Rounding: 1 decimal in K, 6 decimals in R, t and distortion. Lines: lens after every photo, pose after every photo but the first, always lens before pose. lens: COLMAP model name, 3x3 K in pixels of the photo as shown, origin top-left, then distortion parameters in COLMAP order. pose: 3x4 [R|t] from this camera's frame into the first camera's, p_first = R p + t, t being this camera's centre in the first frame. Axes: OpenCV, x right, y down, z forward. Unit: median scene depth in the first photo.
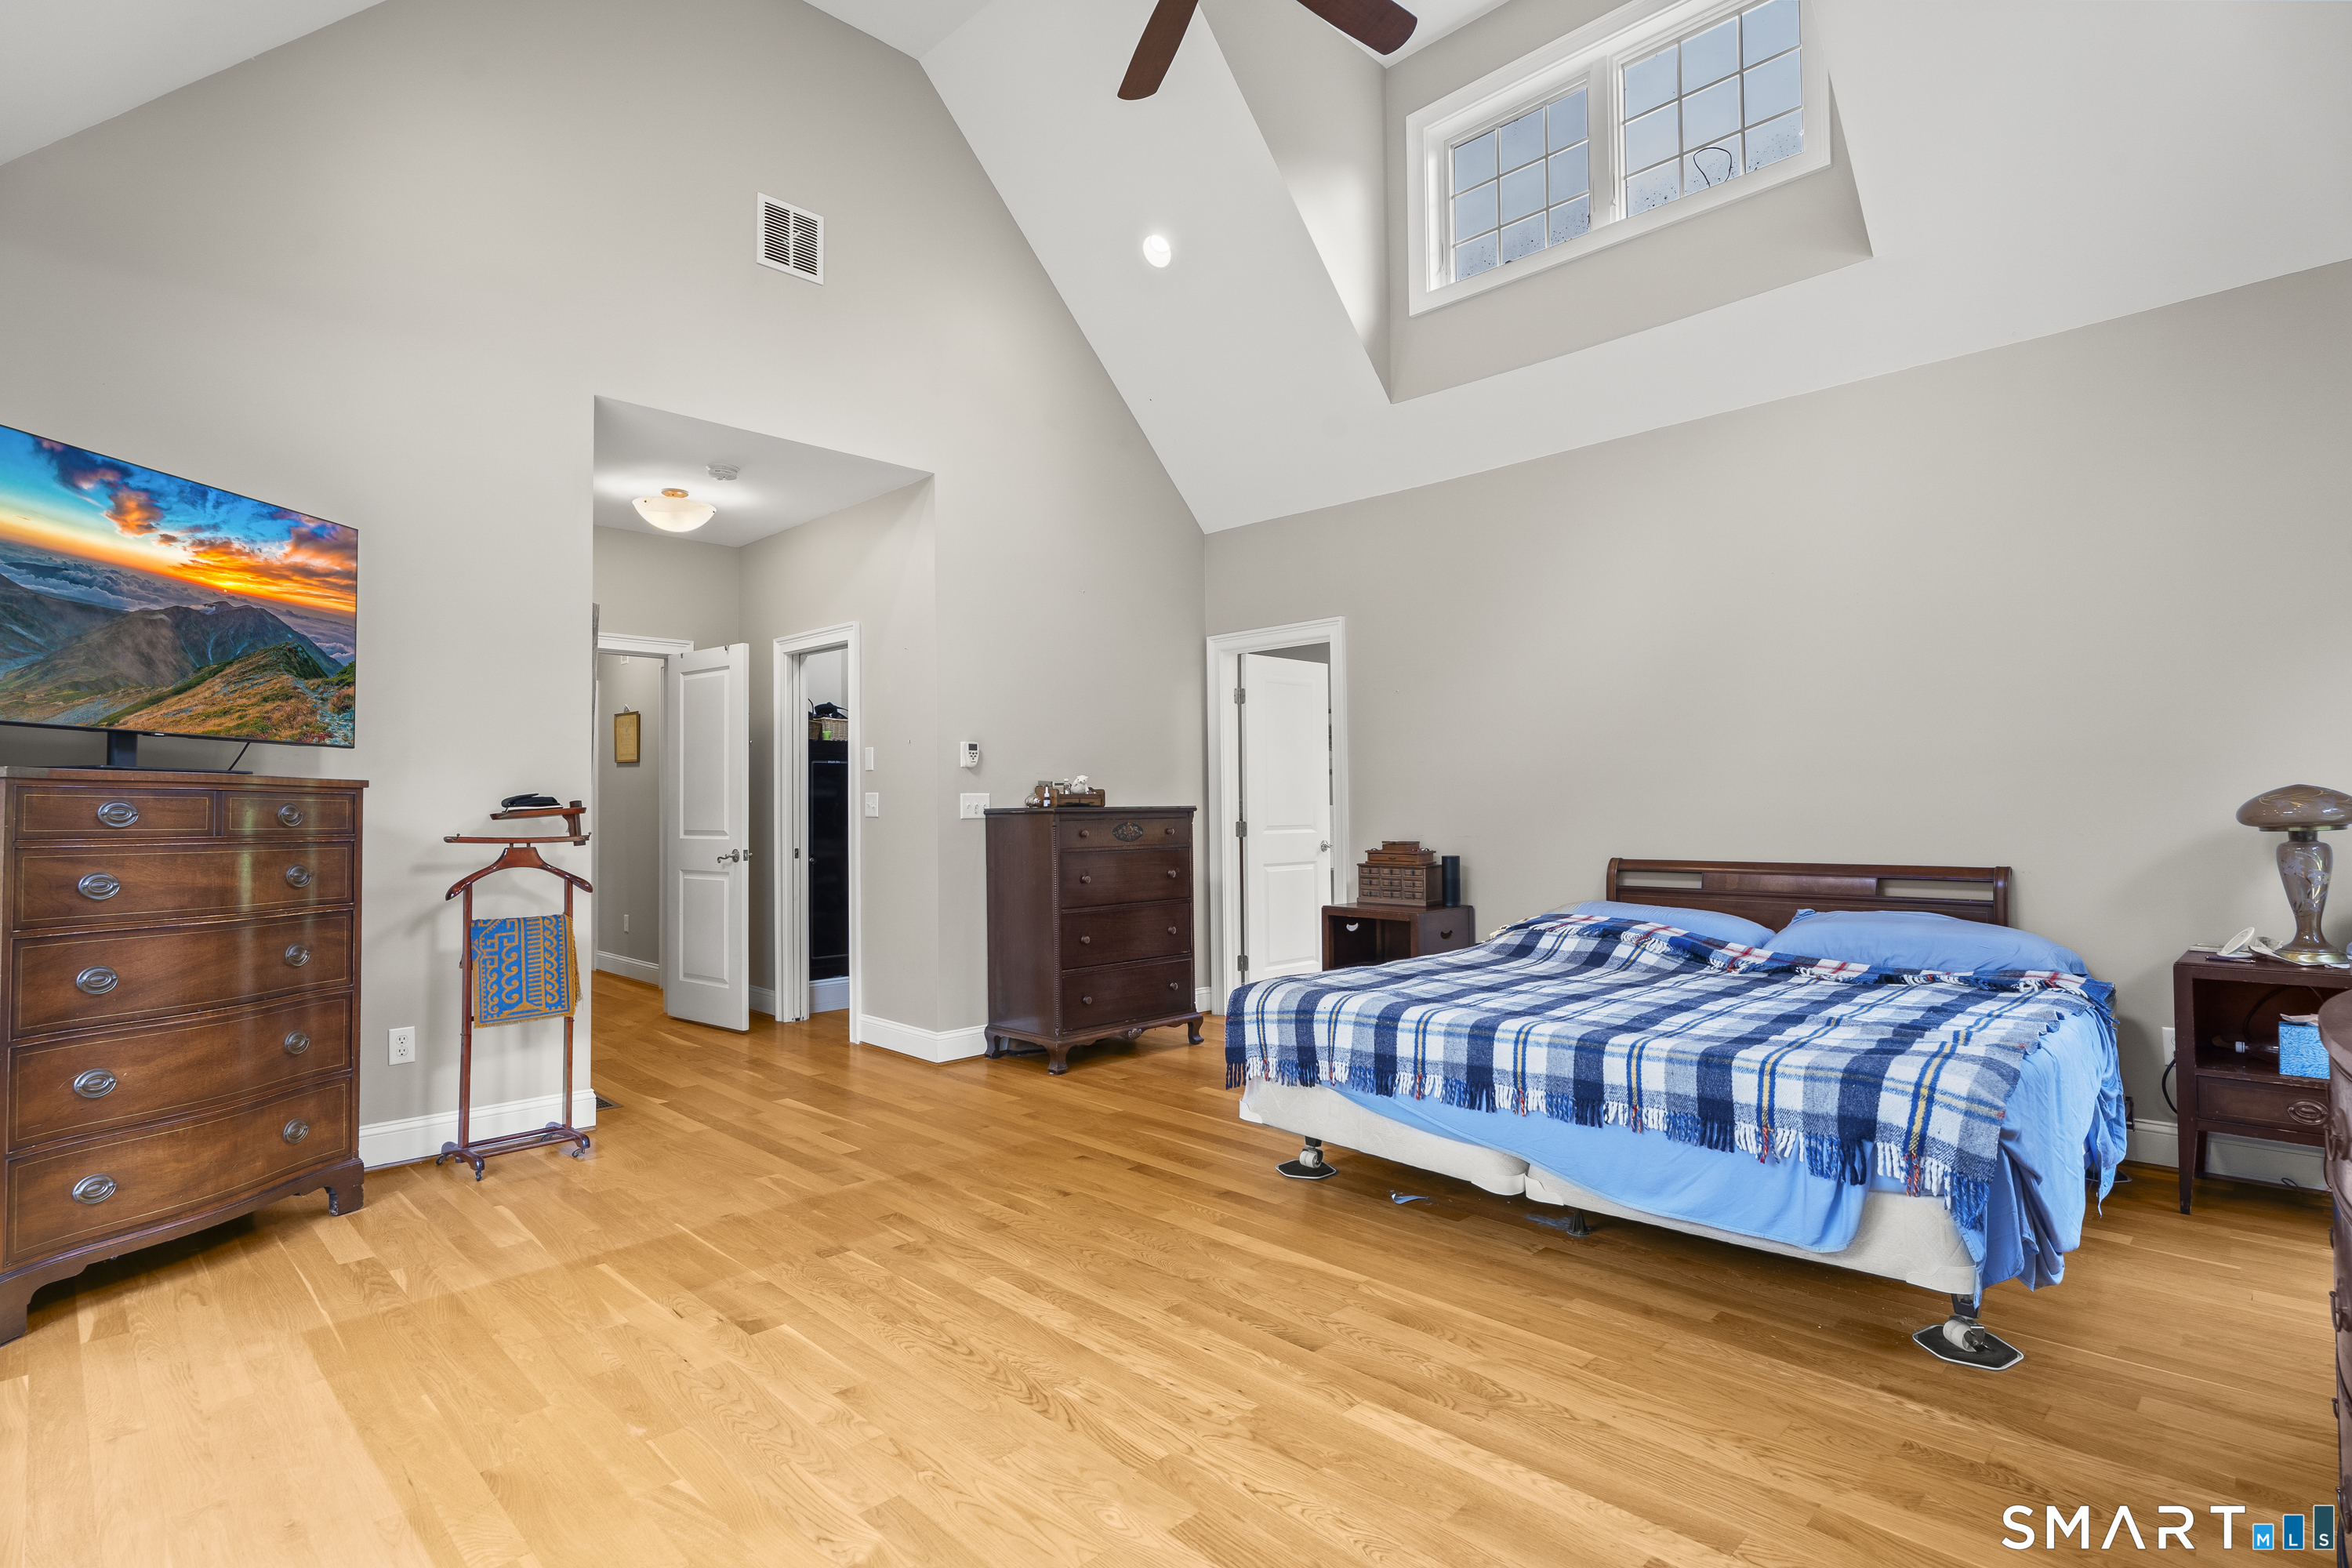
lens RADIAL K [[1144.0, 0, 1158.0], [0, 1144.0, 786.2], [0, 0, 1]] dist [-0.004084, -0.000343]
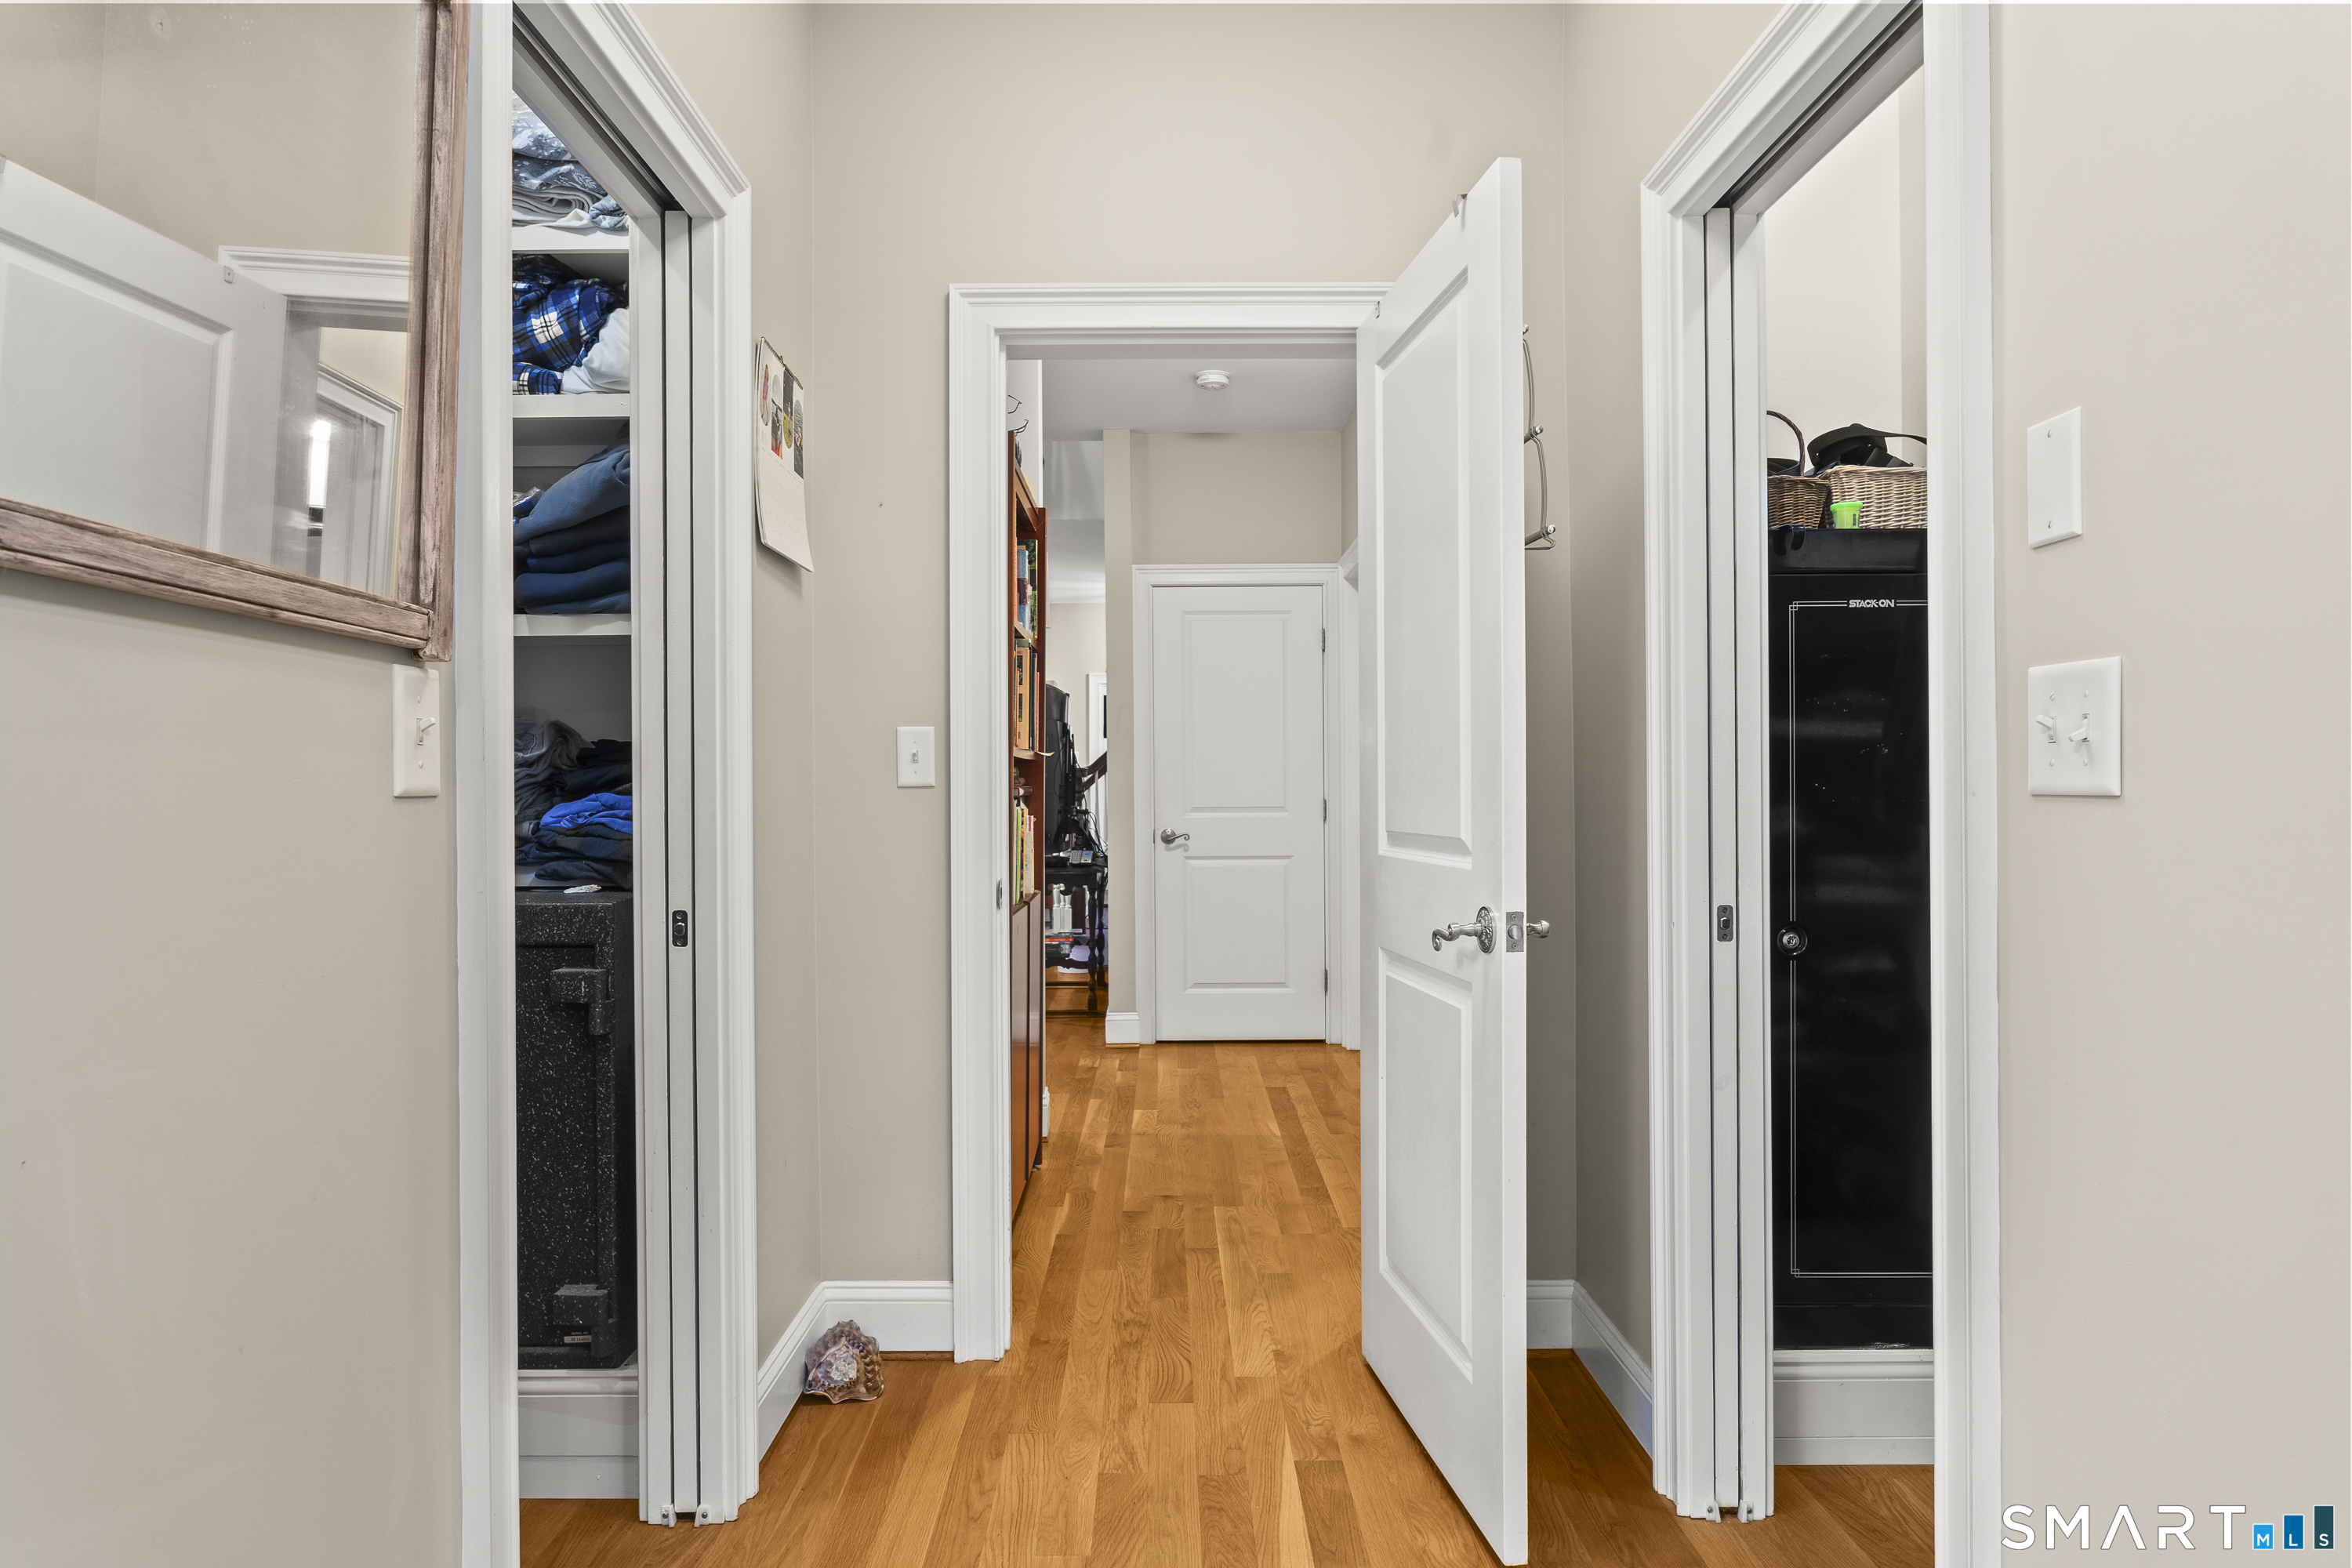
lens RADIAL K [[1332.7, 0, 1162.0], [0, 1332.7, 789.4], [0, 0, 1]] dist [0.005987, 0.001004]
pose [[0.706708, 0.002363, -0.707501, -0.176269], [0.012092, 0.999808, 0.015418, 0.018339], [0.707402, -0.019451, 0.706544, 0.653169]]
